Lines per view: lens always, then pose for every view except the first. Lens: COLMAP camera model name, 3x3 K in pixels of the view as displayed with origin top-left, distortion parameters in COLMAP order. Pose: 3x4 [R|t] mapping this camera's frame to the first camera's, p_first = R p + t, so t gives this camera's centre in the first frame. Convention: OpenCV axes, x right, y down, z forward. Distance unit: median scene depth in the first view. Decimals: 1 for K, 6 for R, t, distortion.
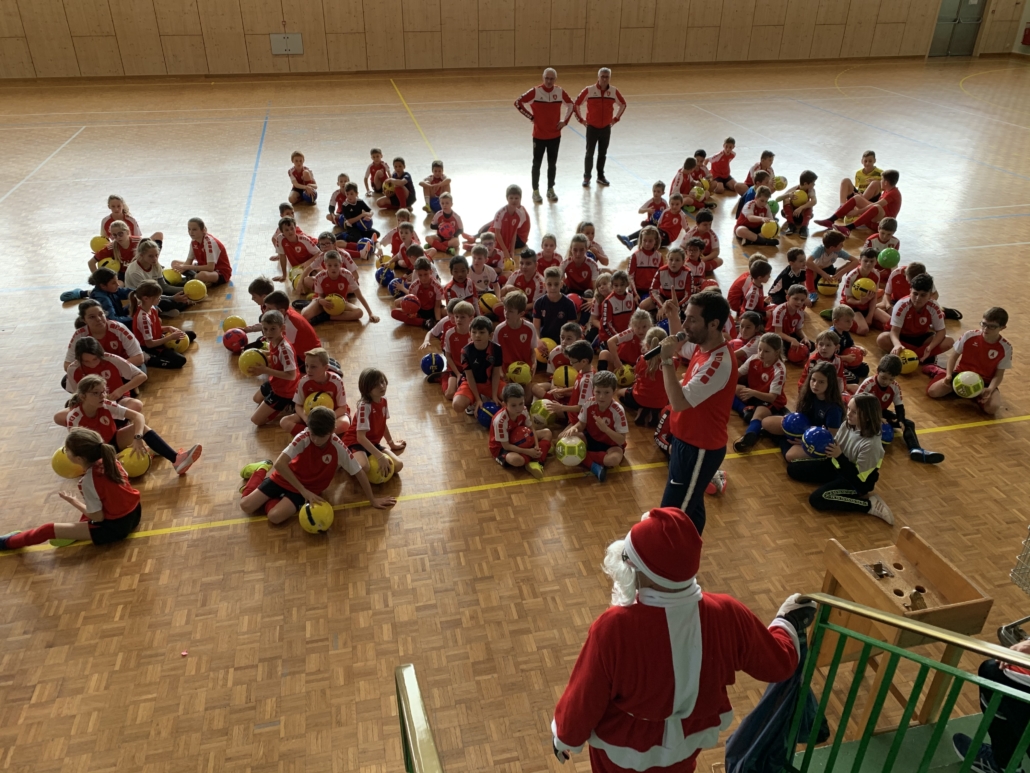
lens RADIAL K [[779.1, 0, 516.1], [0, 779.1, 379.4], [0, 0, 1]] dist [0.019692, -0.016588]
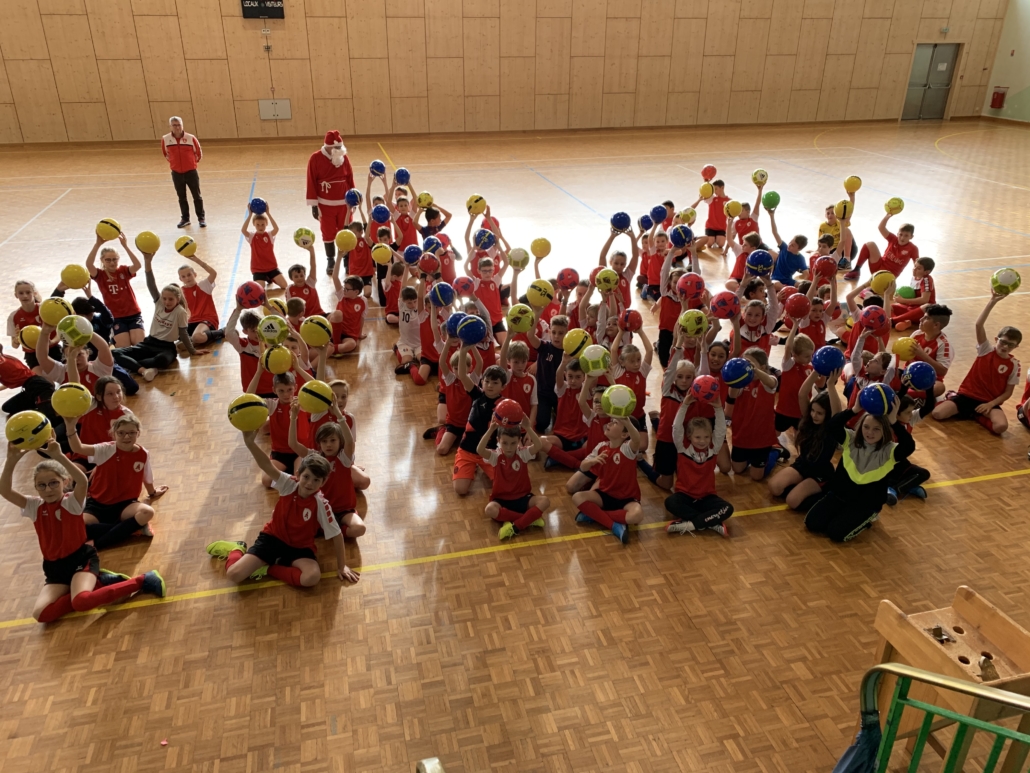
lens RADIAL K [[779.1, 0, 514.1], [0, 779.1, 377.9], [0, 0, 1]] dist [0.019692, -0.016588]
pose [[0.999752, -0.011085, 0.019315, -0.029952], [0.012597, 0.996715, -0.080003, 0.009194], [-0.018365, 0.080227, 0.996607, 0.054594]]
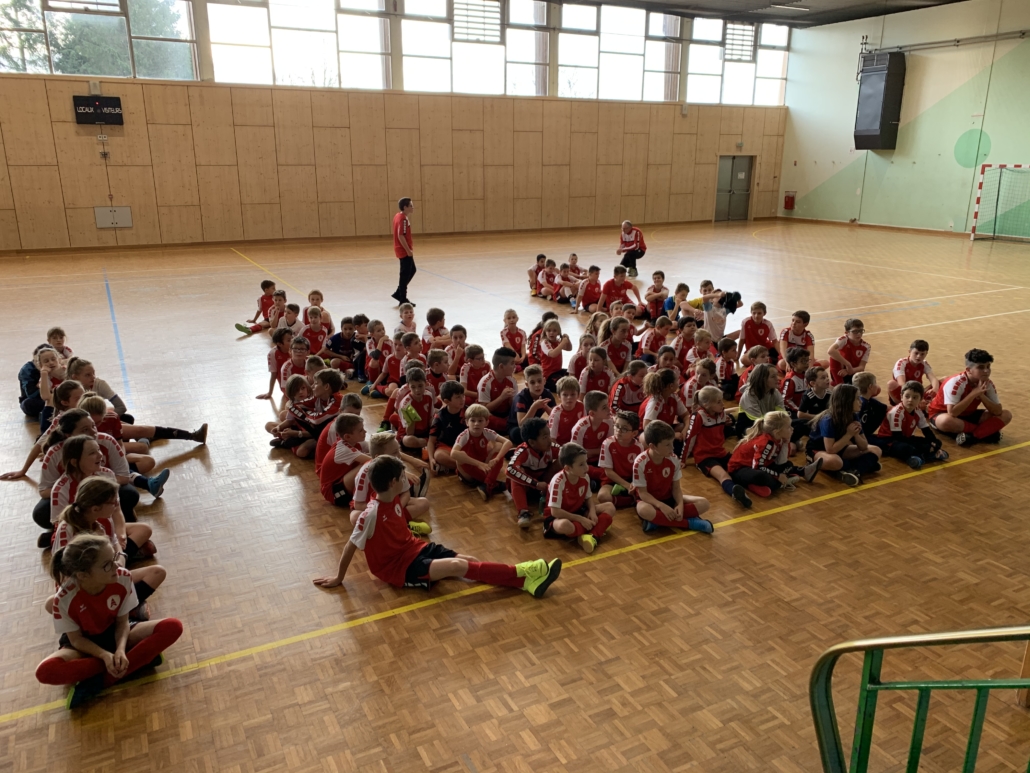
lens RADIAL K [[779.1, 0, 512.7], [0, 779.1, 381.9], [0, 0, 1]] dist [0.019692, -0.016588]
pose [[0.967014, -0.075117, 0.243394, -0.282381], [0.129354, 0.967967, -0.215193, 0.124611], [-0.219433, 0.239579, 0.945754, 0.173905]]
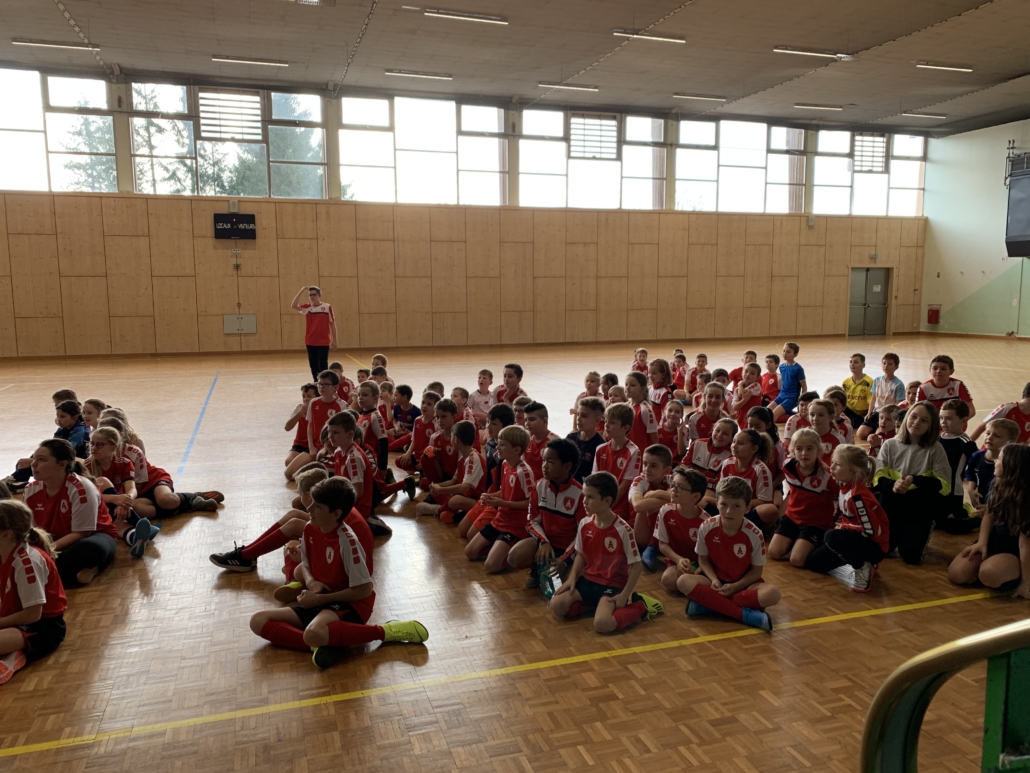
lens RADIAL K [[779.1, 0, 510.2], [0, 779.1, 389.5], [0, 0, 1]] dist [0.019692, -0.016588]
pose [[0.995836, -0.025244, 0.087598, -0.155996], [0.056778, 0.923517, -0.379333, 0.183949], [-0.071322, 0.382727, 0.921104, 0.349506]]
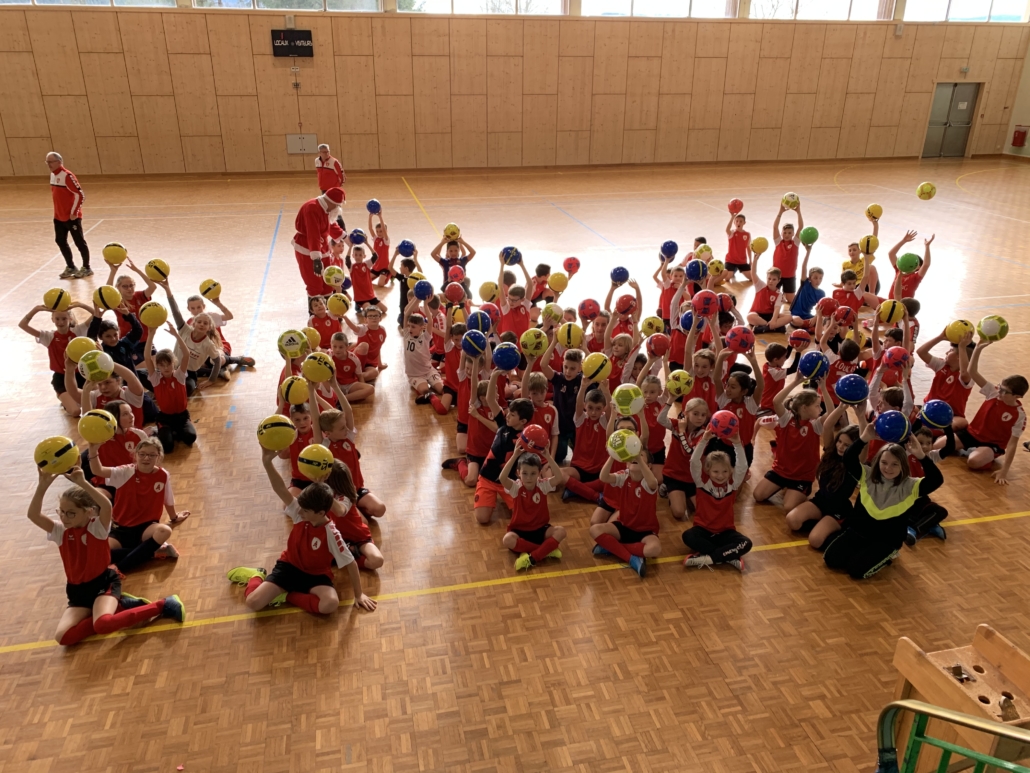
lens RADIAL K [[779.1, 0, 516.1], [0, 779.1, 378.4], [0, 0, 1]] dist [0.019692, -0.016588]
pose [[0.999996, 0.001602, -0.002173, -0.030240], [-0.001851, 0.992773, -0.119995, 0.010960], [0.001965, 0.119999, 0.992772, 0.043856]]
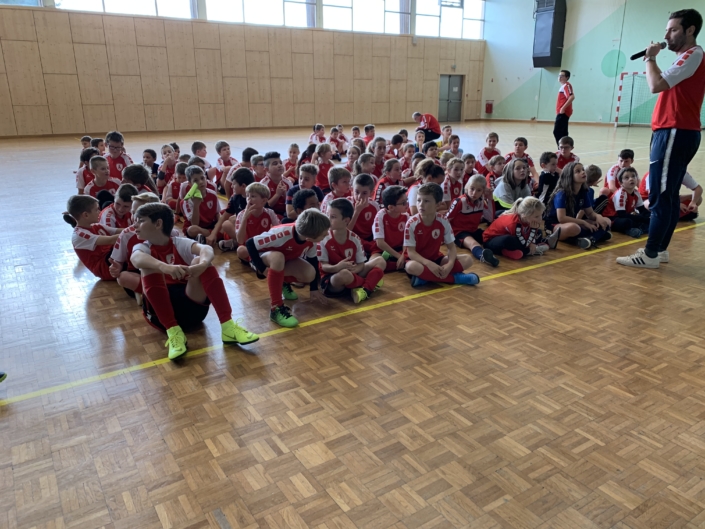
lens RADIAL K [[533.3, 0, 350.1], [0, 533.3, 261.0], [0, 0, 1]] dist [0.019692, -0.016588]
pose [[0.937292, -0.114446, 0.329220, -0.205891], [0.183811, 0.964834, -0.187909, 0.200655], [-0.296137, 0.236639, 0.925367, 0.472696]]
